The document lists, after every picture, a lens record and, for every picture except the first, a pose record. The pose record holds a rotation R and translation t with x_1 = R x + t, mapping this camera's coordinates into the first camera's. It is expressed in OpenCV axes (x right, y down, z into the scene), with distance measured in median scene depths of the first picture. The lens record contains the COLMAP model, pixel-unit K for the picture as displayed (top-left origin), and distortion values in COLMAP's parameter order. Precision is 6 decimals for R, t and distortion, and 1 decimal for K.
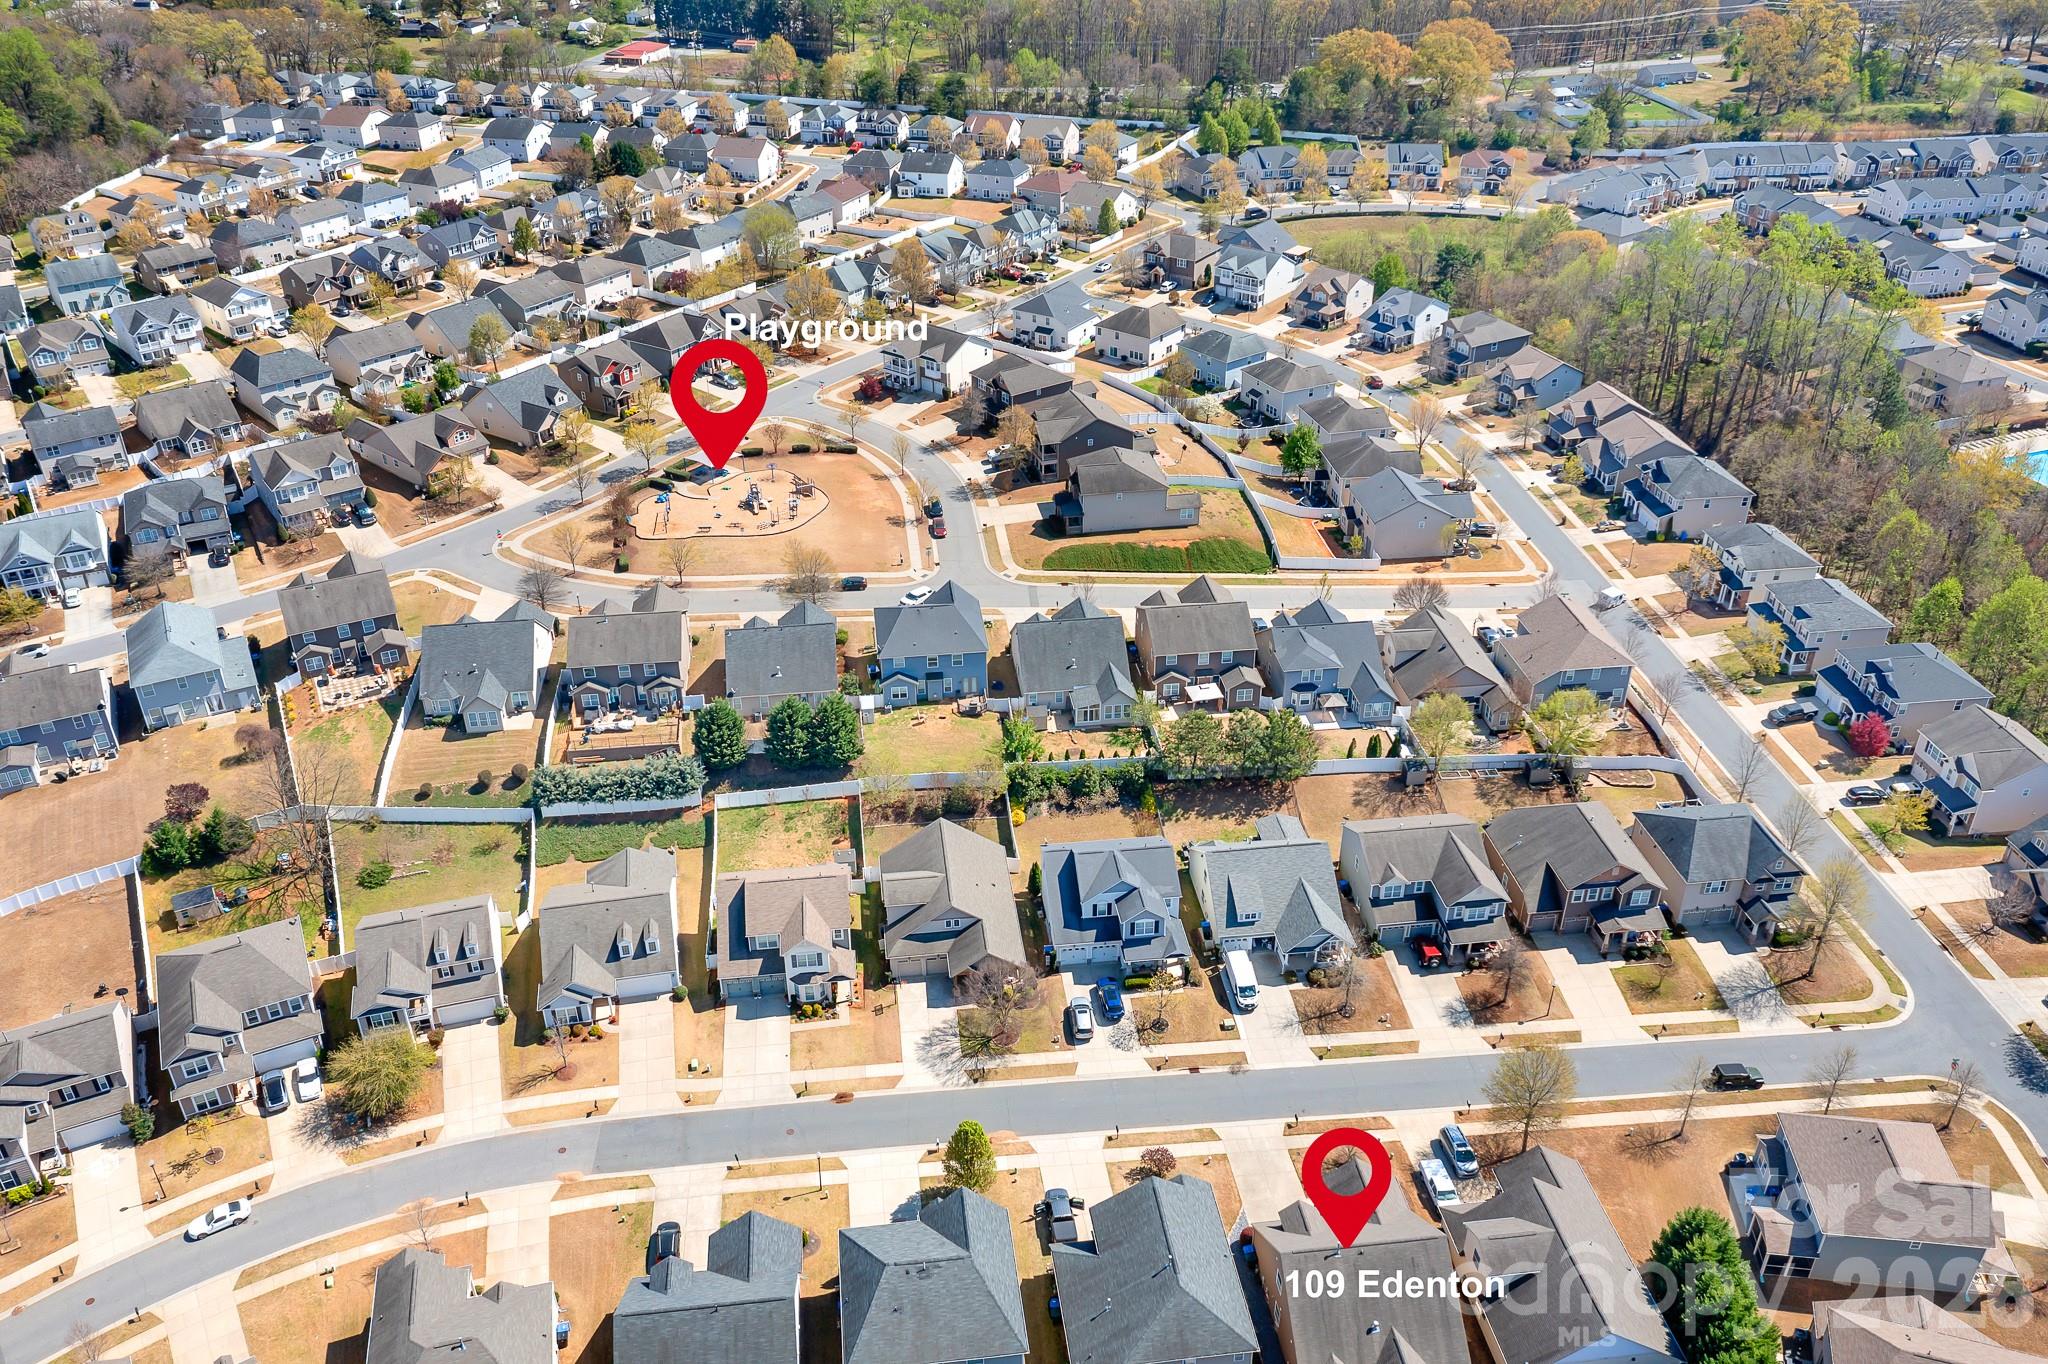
lens RADIAL K [[1653.4, 0, 1024.0], [0, 1653.4, 682.0], [0, 0, 1]] dist [-0.009858, 0.009034]
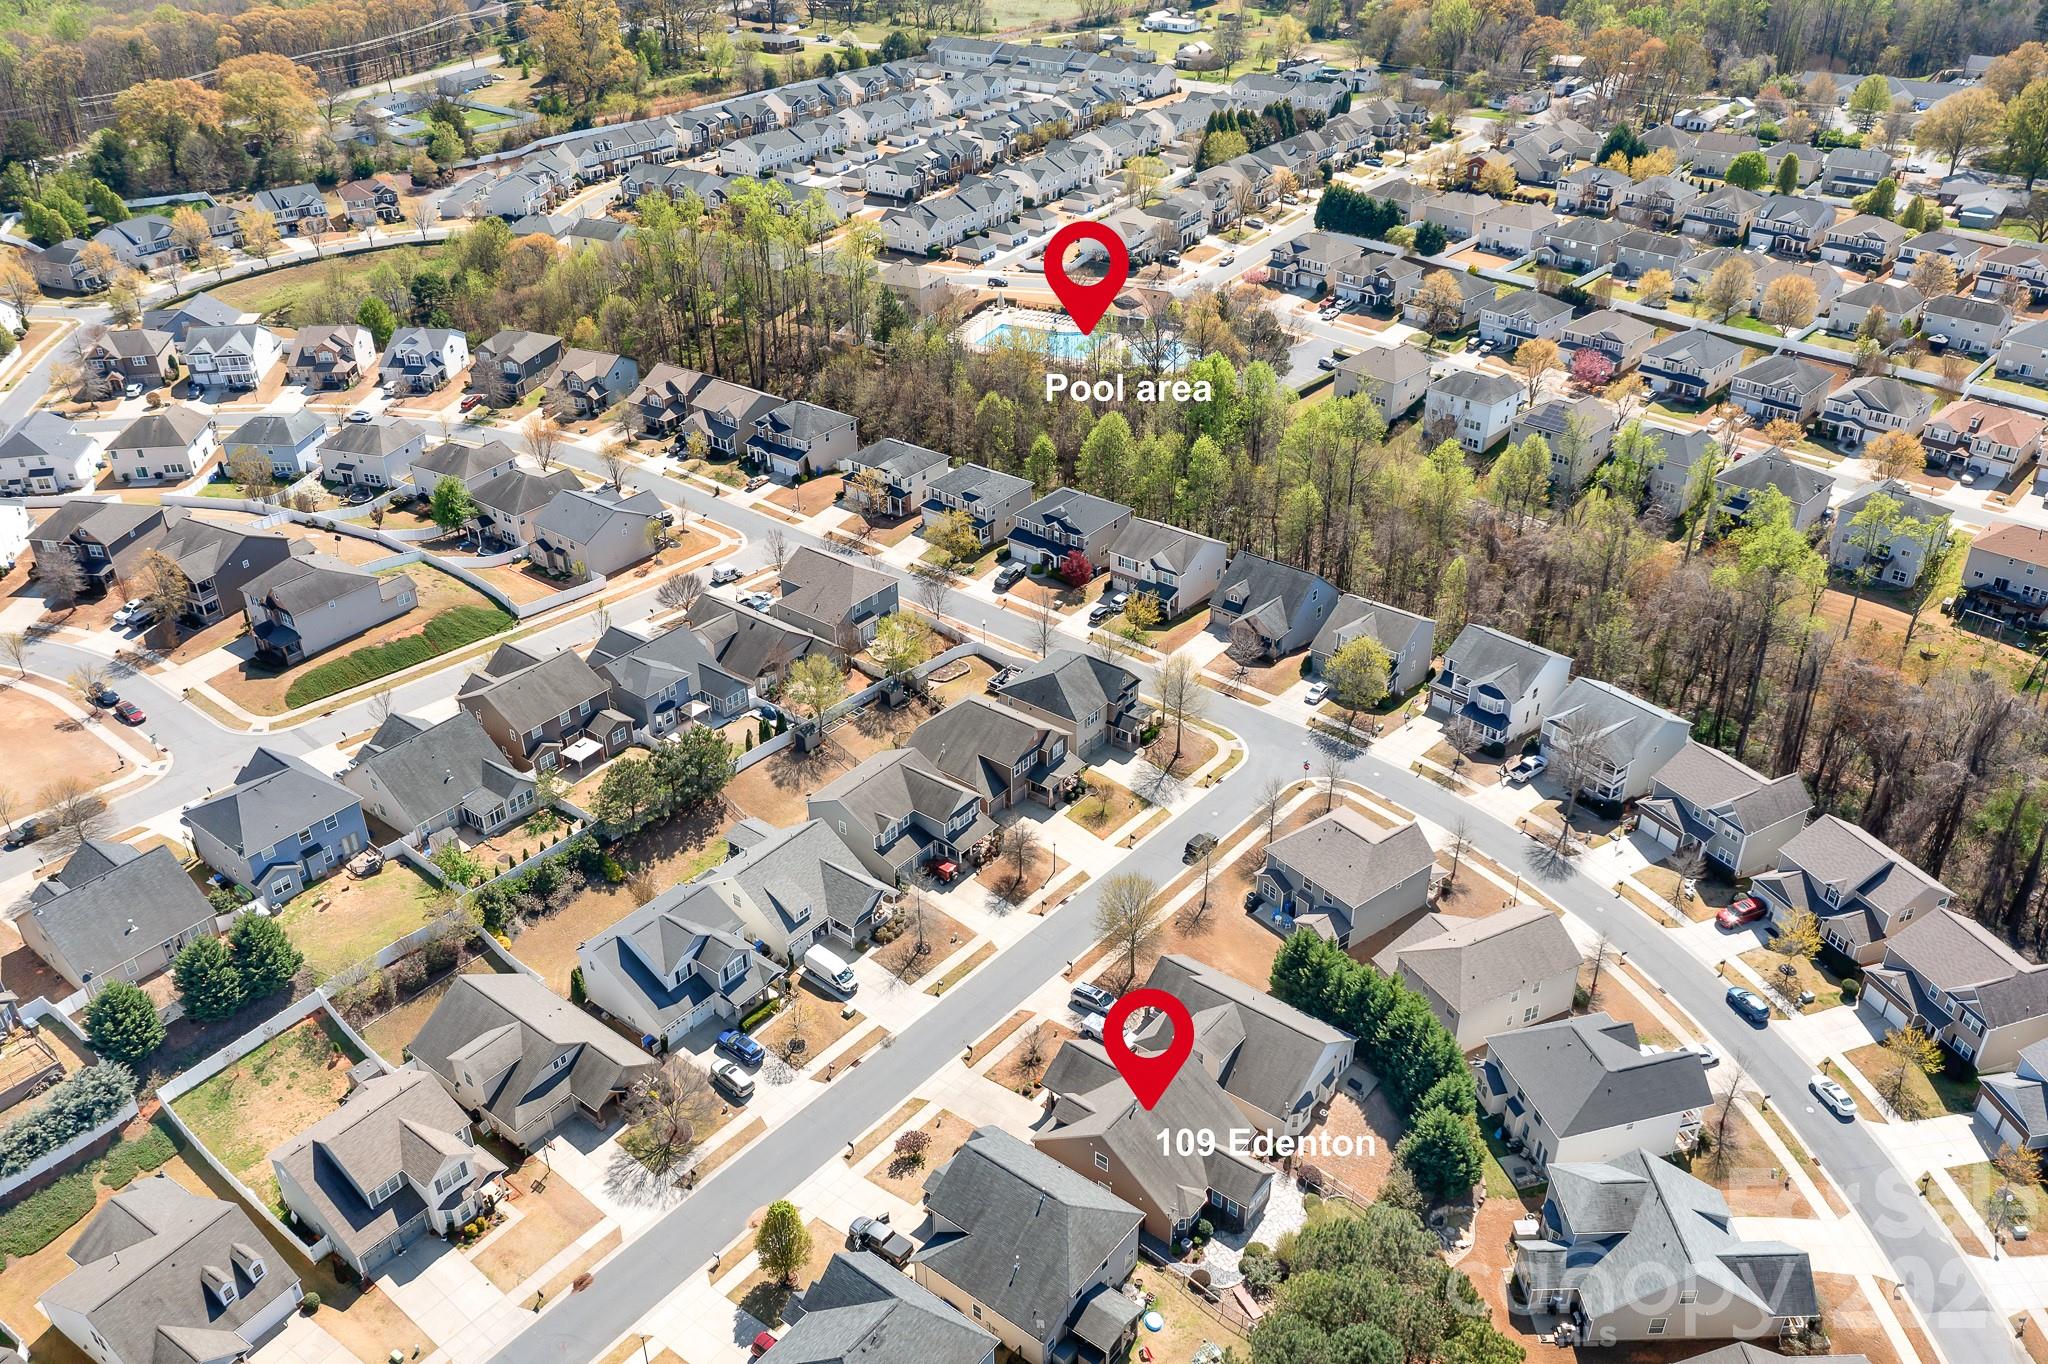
lens RADIAL K [[1653.4, 0, 1024.0], [0, 1653.4, 682.0], [0, 0, 1]] dist [-0.009858, 0.009034]
pose [[0.704792, -0.361035, 0.610673, -0.250309], [0.364704, 0.922746, 0.124621, -0.049547], [-0.608489, 0.134883, 0.782015, 0.074173]]
